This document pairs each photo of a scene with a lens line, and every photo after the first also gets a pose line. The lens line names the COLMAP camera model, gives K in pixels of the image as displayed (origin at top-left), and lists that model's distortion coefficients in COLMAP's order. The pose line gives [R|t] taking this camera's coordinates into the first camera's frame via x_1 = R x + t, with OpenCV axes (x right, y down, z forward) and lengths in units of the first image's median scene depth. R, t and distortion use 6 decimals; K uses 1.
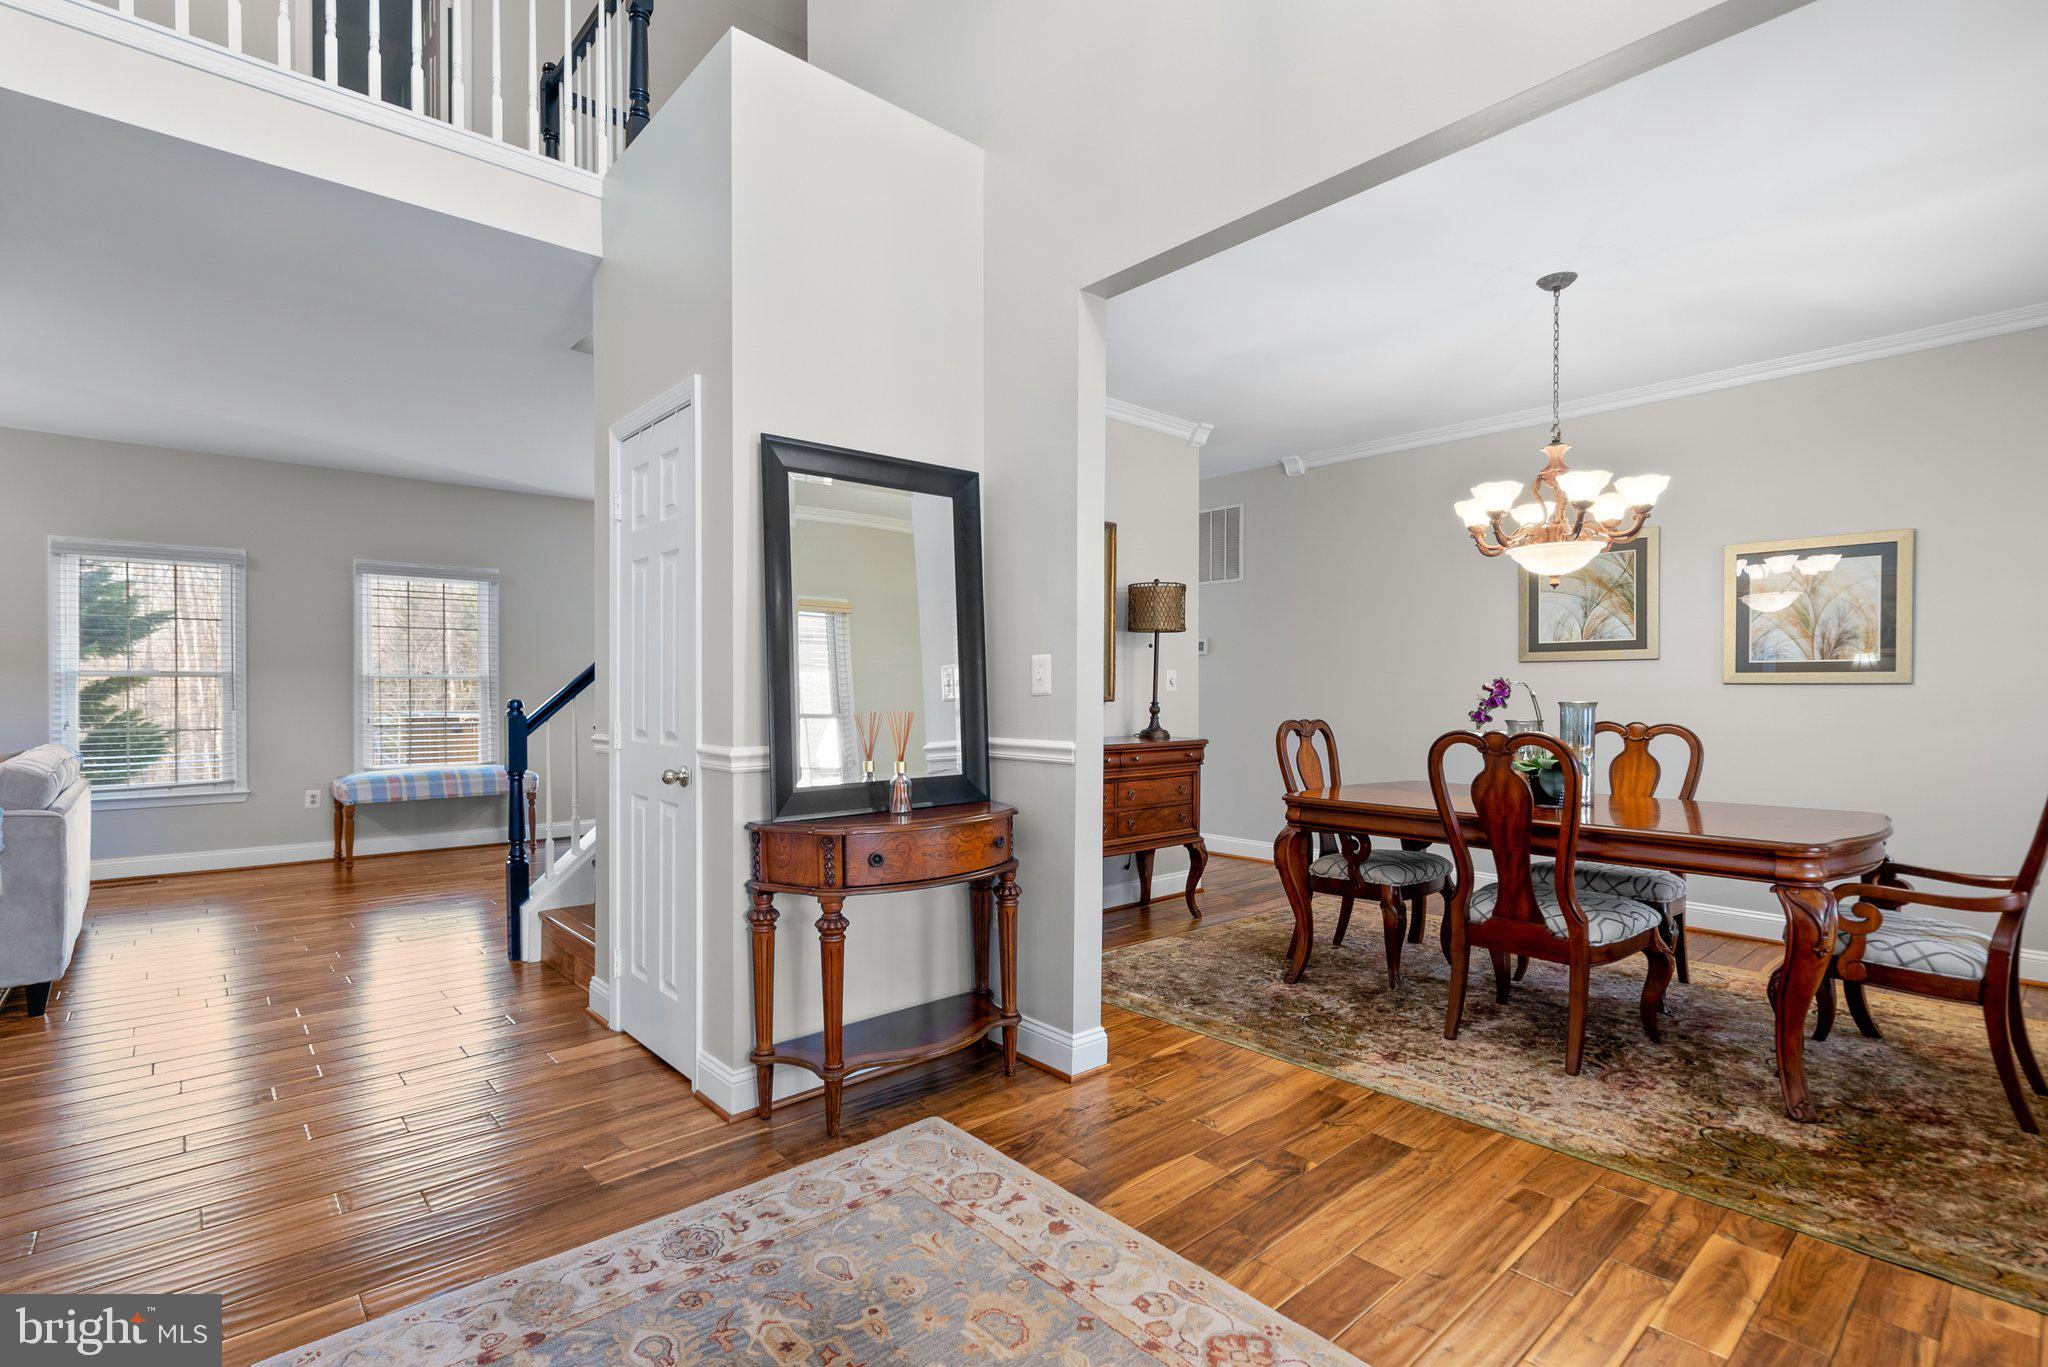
lens RADIAL K [[949.3, 0, 1034.7], [0, 949.3, 698.3], [0, 0, 1]] dist [-0.005499, 0.002295]
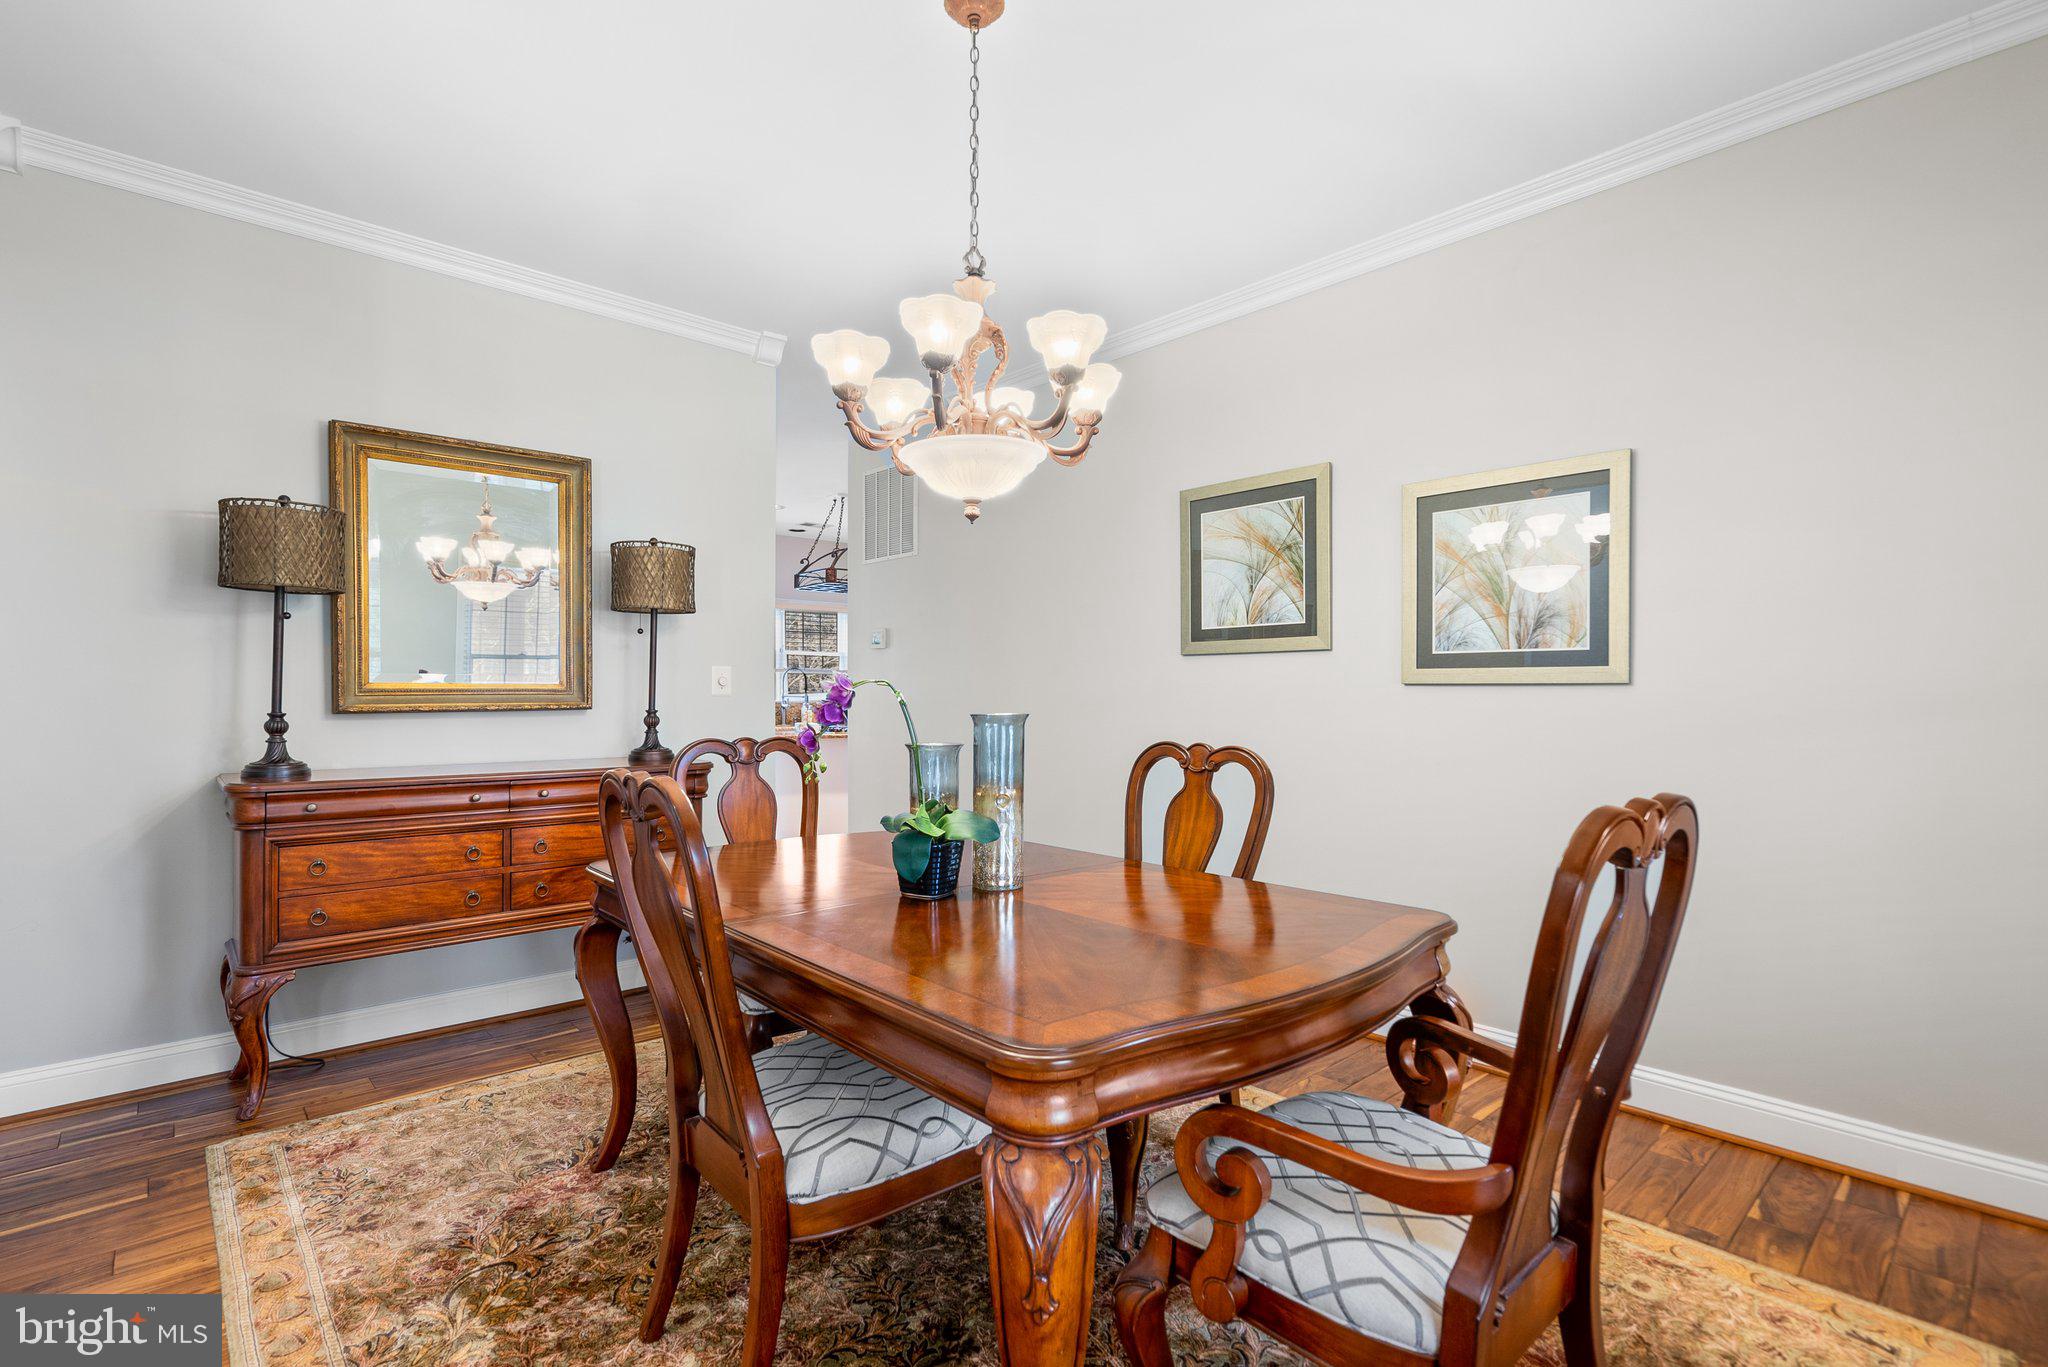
lens RADIAL K [[949.3, 0, 1020.9], [0, 949.3, 697.7], [0, 0, 1]] dist [-0.005499, 0.002295]
pose [[0.999867, 0.000162, 0.016296, 0.448586], [-0.000132, 0.999998, -0.001789, -0.004418], [-0.016296, 0.001787, 0.999866, 0.317512]]
